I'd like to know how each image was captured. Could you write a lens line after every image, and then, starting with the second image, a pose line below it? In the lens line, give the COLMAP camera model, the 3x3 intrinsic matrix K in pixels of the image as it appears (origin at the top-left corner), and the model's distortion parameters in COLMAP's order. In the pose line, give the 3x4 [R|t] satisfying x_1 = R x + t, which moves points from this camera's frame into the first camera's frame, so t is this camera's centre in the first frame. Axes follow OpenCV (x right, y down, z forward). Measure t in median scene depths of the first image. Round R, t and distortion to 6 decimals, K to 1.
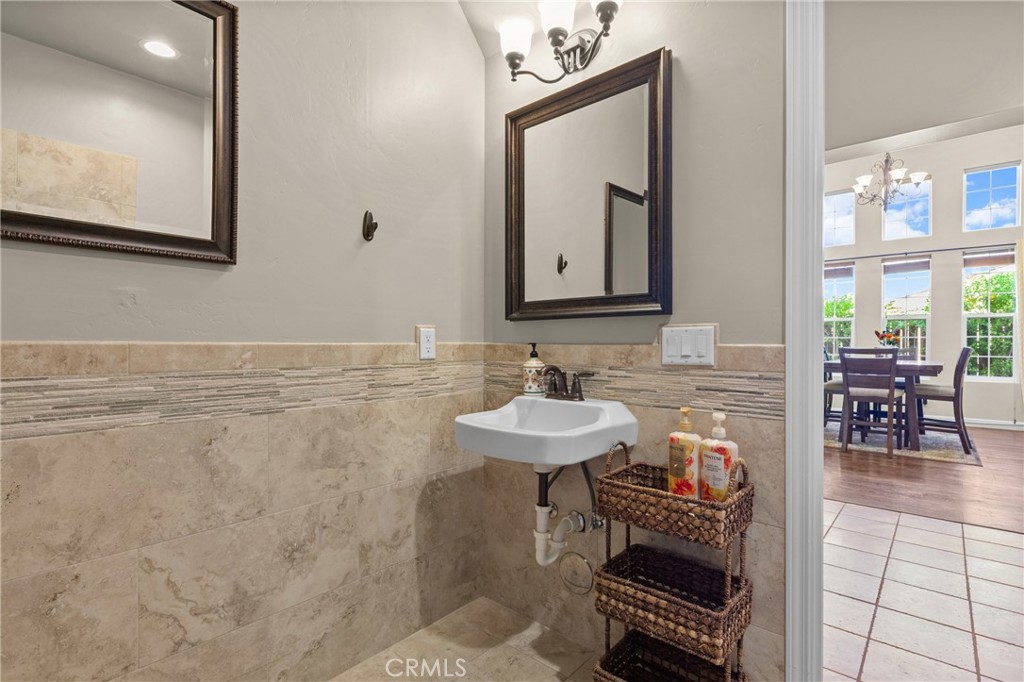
lens RADIAL K [[505.8, 0, 516.9], [0, 505.8, 345.7], [0, 0, 1]] dist [0.001105, 0.001402]
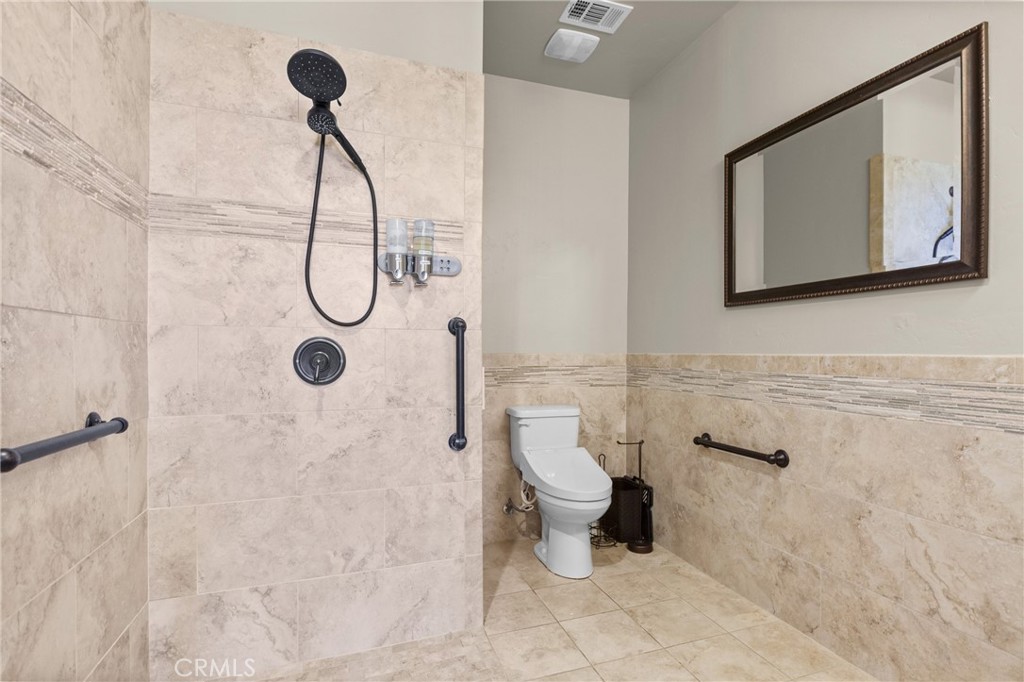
lens RADIAL K [[505.8, 0, 514.6], [0, 505.8, 345.4], [0, 0, 1]] dist [0.001105, 0.001402]
pose [[-0.516837, -0.009590, -0.856030, 0.841888], [-0.000628, 0.999941, -0.010823, -0.015649], [0.856083, -0.005056, -0.516813, 0.772860]]
